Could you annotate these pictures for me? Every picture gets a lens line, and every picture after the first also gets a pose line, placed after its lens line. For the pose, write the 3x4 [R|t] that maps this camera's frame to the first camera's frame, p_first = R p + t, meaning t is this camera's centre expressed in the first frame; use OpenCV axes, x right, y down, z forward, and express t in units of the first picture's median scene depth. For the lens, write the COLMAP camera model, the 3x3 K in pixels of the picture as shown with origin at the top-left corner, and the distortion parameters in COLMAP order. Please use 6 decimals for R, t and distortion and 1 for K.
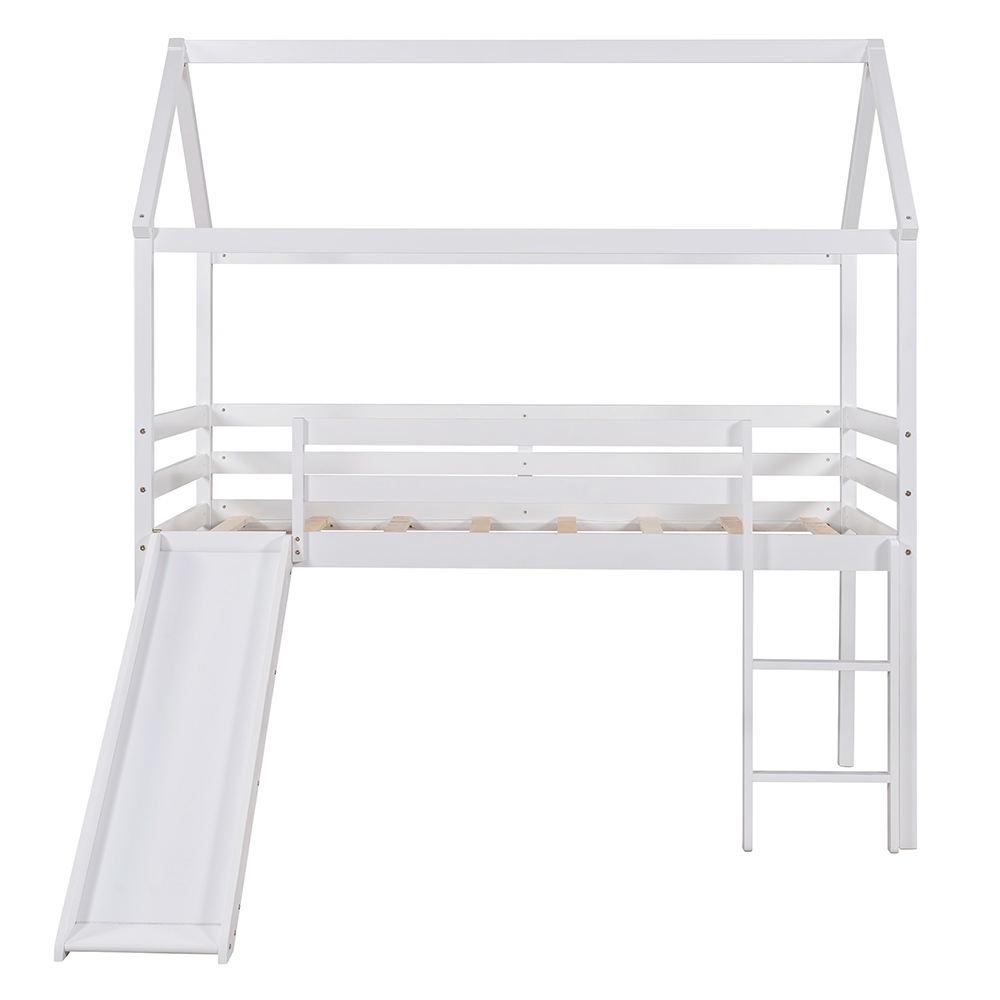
lens RADIAL K [[2204.3, 0, 474.8], [0, 2204.3, 498.1], [0, 0, 1]] dist [-0.279404, 3.934230]
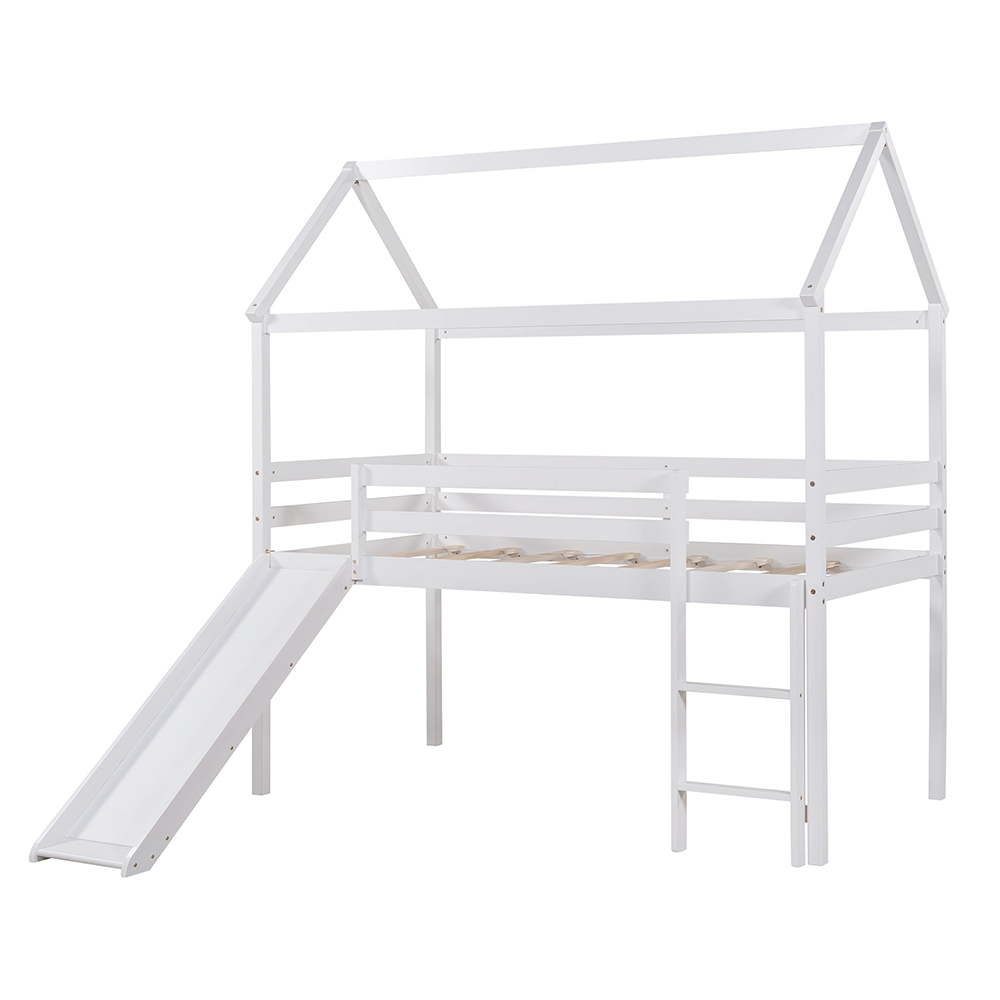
lens RADIAL K [[2204.3, 0, 474.8], [0, 2204.3, 498.1], [0, 0, 1]] dist [-0.279404, 3.934230]
pose [[0.848618, 0.018036, -0.528699, 0.612055], [-0.032248, 0.999324, -0.017670, 0.002421], [0.528022, 0.032045, 0.848626, -0.016675]]
